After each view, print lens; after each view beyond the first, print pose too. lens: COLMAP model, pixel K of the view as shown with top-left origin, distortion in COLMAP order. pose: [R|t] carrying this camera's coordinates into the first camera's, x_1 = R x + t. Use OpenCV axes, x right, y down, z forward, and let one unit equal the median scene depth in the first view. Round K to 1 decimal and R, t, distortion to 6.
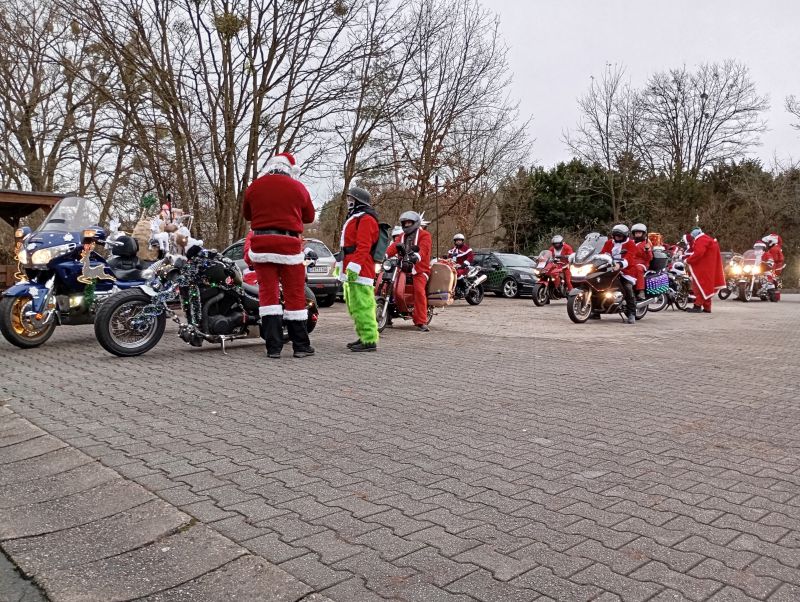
lens RADIAL K [[650.5, 0, 399.9], [0, 650.5, 295.9], [0, 0, 1]] dist [0.066719, -0.074420]
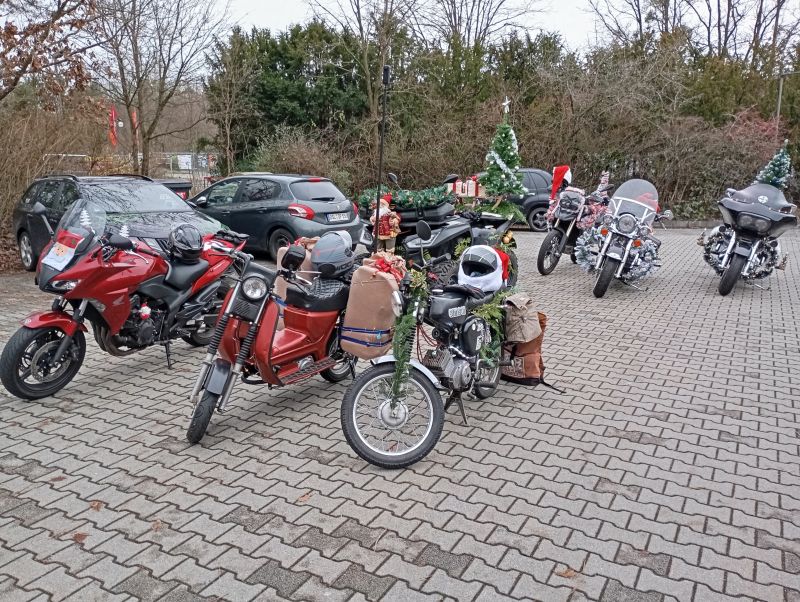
lens RADIAL K [[621.9, 0, 400.0], [0, 621.9, 301.0], [0, 0, 1]] dist [0.033145, -0.054977]
pose [[0.950921, -0.067637, 0.301952, 0.136075], [0.016234, 0.985379, 0.169599, -0.033569], [-0.309008, -0.156373, 0.938116, 0.329892]]
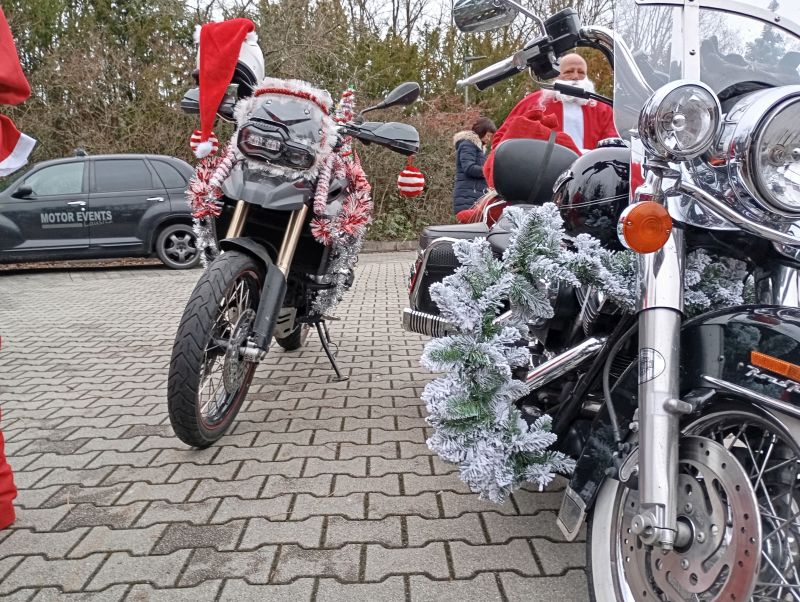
lens RADIAL K [[654.5, 0, 400.0], [0, 654.5, 301.0], [0, 0, 1]] dist [0.067607, -0.079918]
pose [[0.658375, -0.124138, 0.742383, 0.241474], [0.045142, 0.991043, 0.125685, -0.020110], [-0.751336, -0.049235, 0.658081, 0.505061]]
